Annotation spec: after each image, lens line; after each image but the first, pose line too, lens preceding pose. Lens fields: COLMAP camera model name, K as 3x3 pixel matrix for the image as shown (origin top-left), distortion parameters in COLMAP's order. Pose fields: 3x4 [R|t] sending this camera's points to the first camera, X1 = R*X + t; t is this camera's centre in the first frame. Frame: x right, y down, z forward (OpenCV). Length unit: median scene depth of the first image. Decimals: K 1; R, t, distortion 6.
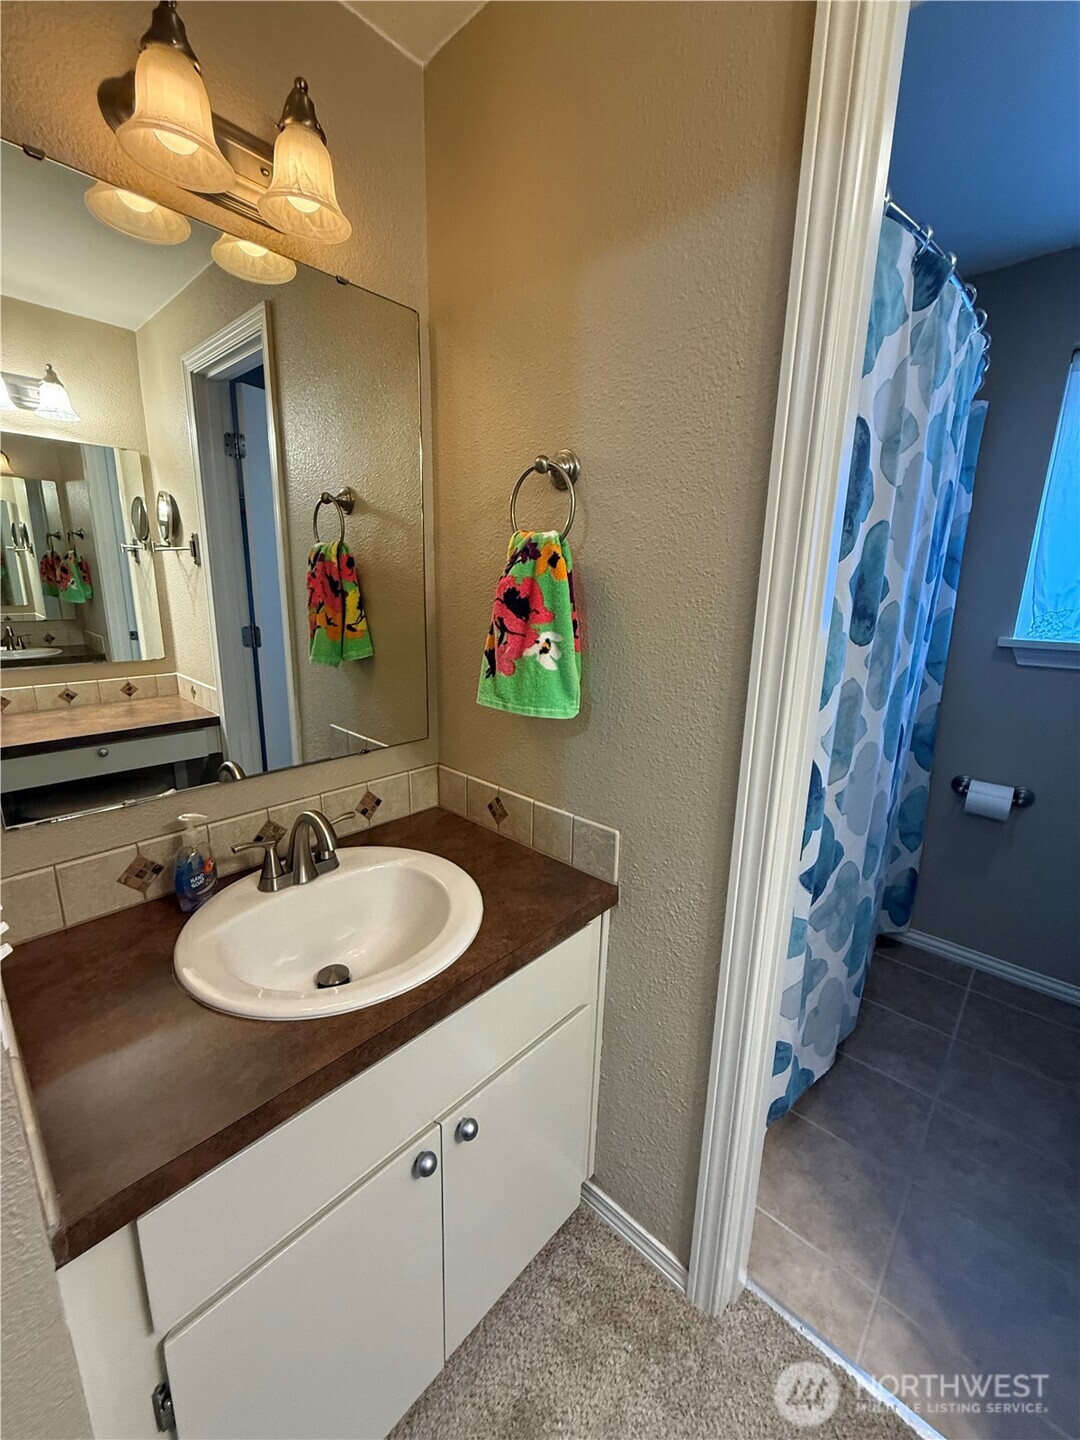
lens RADIAL K [[576.1, 0, 543.2], [0, 576.1, 716.4], [0, 0, 1]] dist [-0.000017, 0.000463]
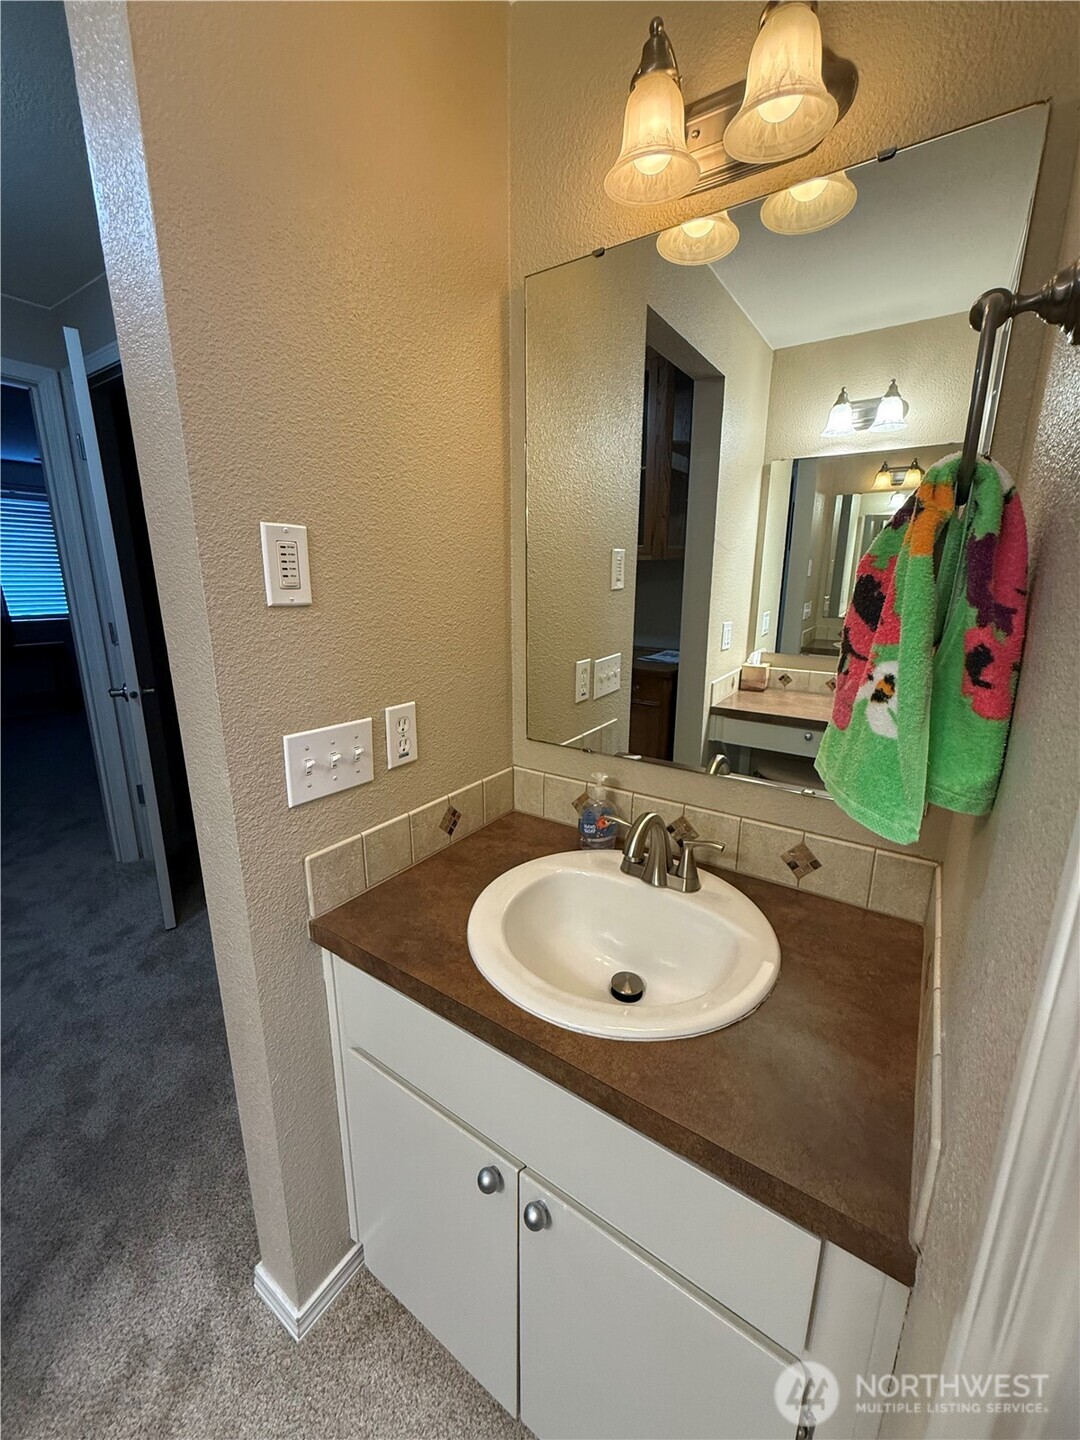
lens RADIAL K [[576.1, 0, 542.3], [0, 576.1, 715.9], [0, 0, 1]] dist [-0.000017, 0.000463]
pose [[0.149773, 0.216036, -0.964830, 0.433640], [-0.226322, 0.957418, 0.179244, -0.115311], [0.962469, 0.191516, 0.192289, 0.583101]]
